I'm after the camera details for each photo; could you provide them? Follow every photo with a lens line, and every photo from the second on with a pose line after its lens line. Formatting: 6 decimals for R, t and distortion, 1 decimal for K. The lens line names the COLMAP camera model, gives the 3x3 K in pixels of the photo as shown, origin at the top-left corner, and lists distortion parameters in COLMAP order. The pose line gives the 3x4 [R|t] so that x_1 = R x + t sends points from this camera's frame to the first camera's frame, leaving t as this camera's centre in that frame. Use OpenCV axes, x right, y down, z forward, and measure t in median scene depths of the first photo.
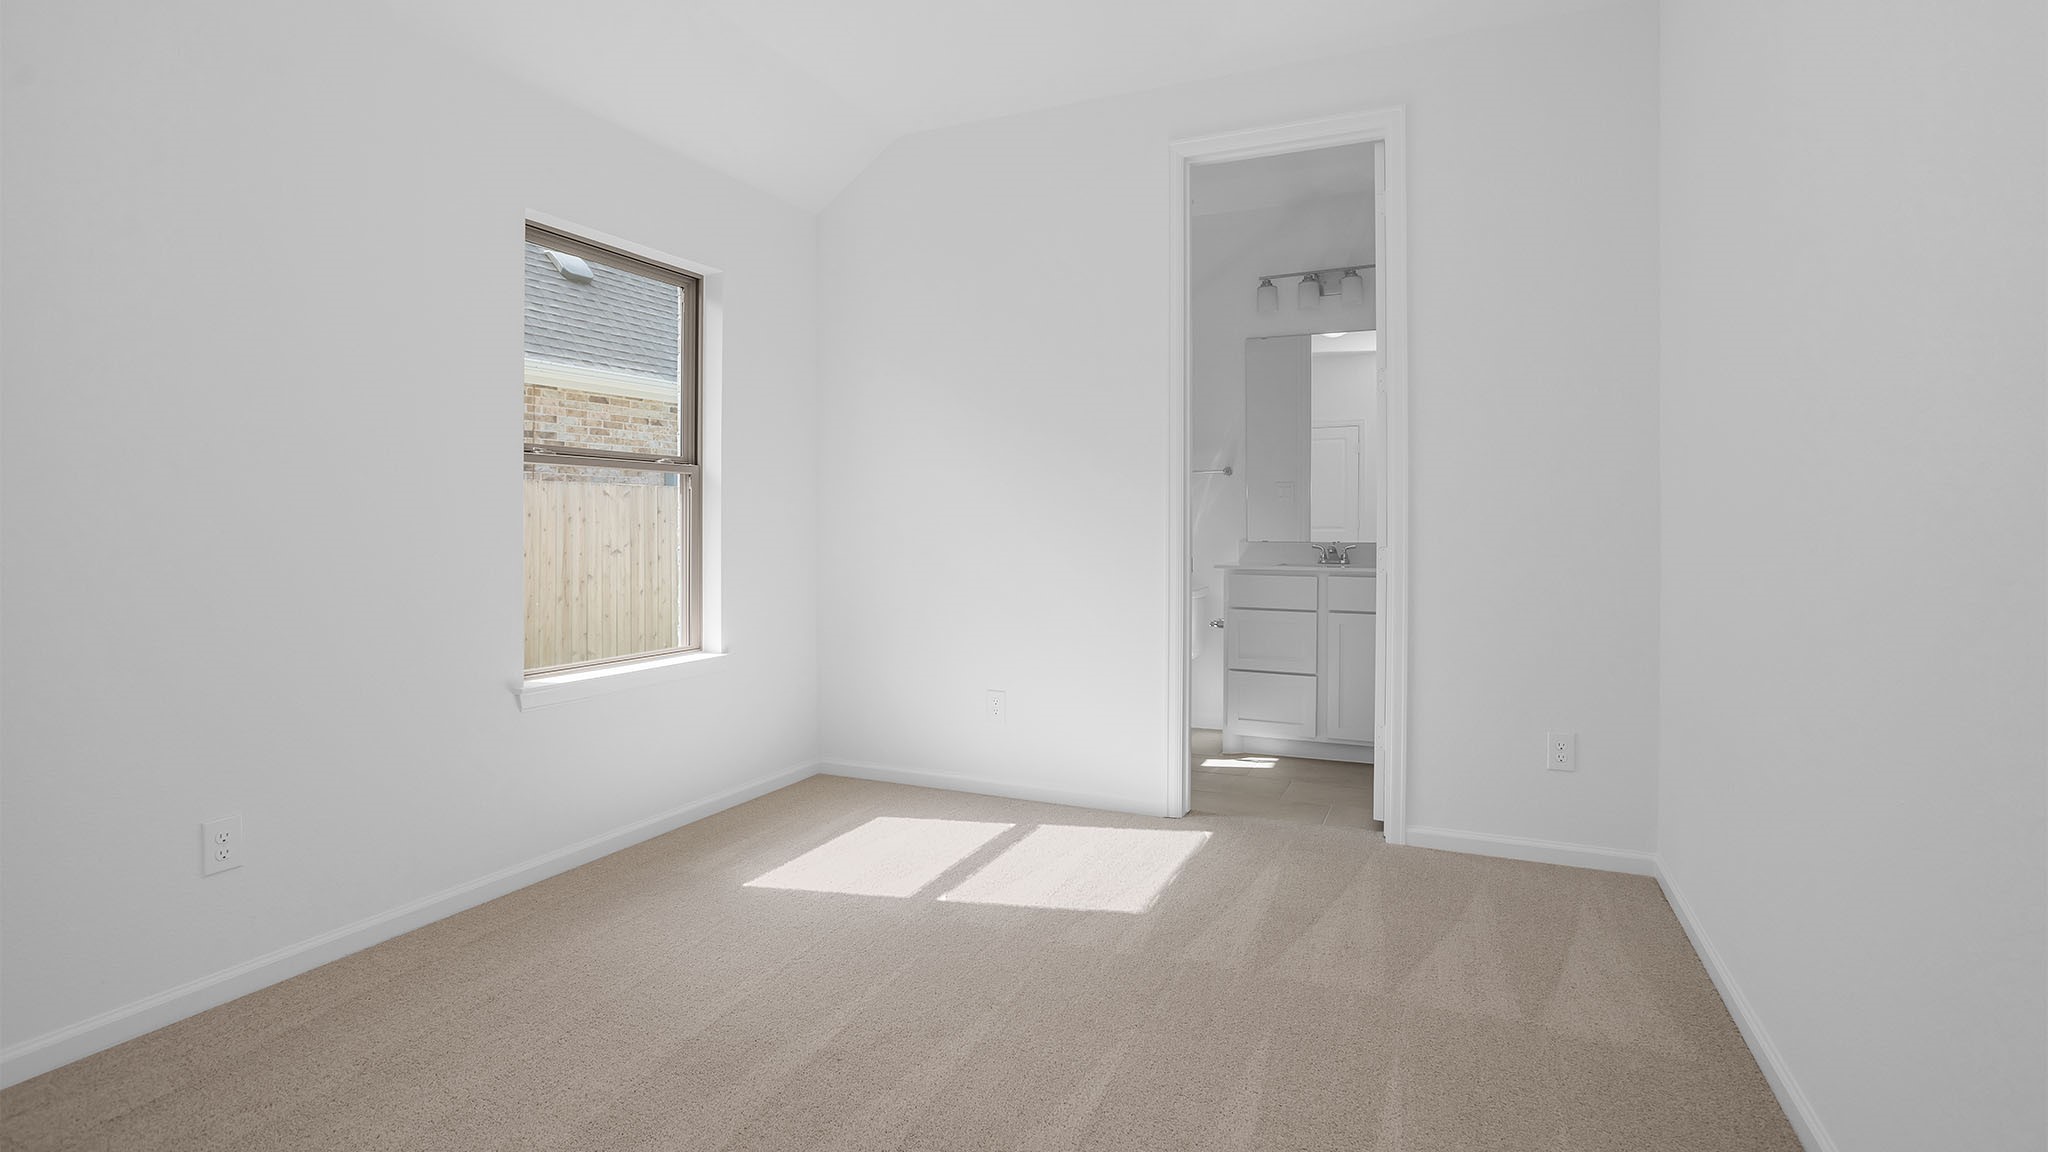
lens RADIAL K [[1029.1, 0, 980.8], [0, 1029.1, 540.4], [0, 0, 1]] dist [-0.003703, -0.000131]
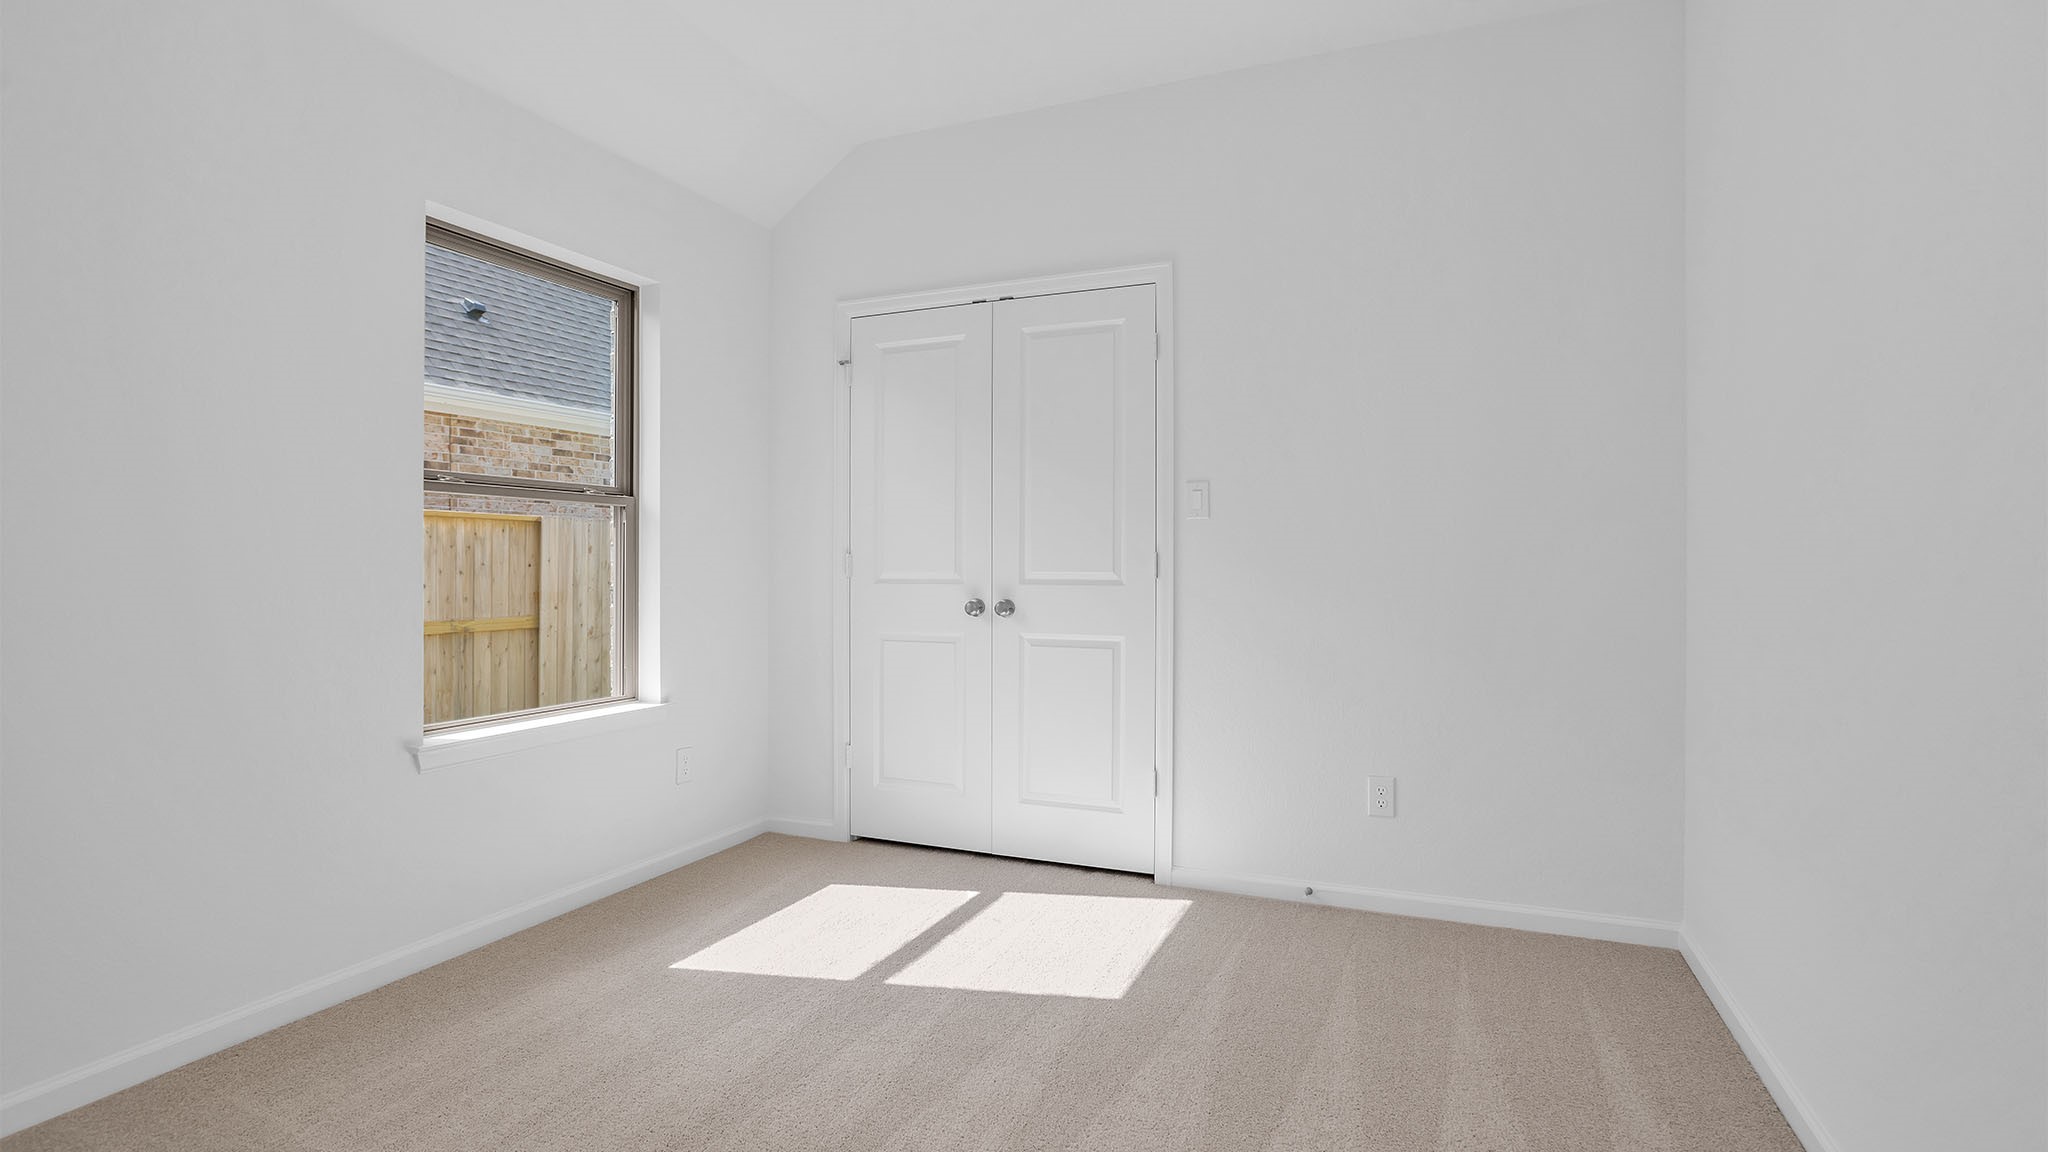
lens RADIAL K [[1010.5, 0, 1021.7], [0, 1010.5, 590.7], [0, 0, 1]] dist [-0.002629, -0.000275]
pose [[0.999618, -0.004348, 0.027279, 0.047038], [0.003980, 0.999900, 0.013541, -0.000210], [-0.027335, -0.013427, 0.999536, 0.111226]]
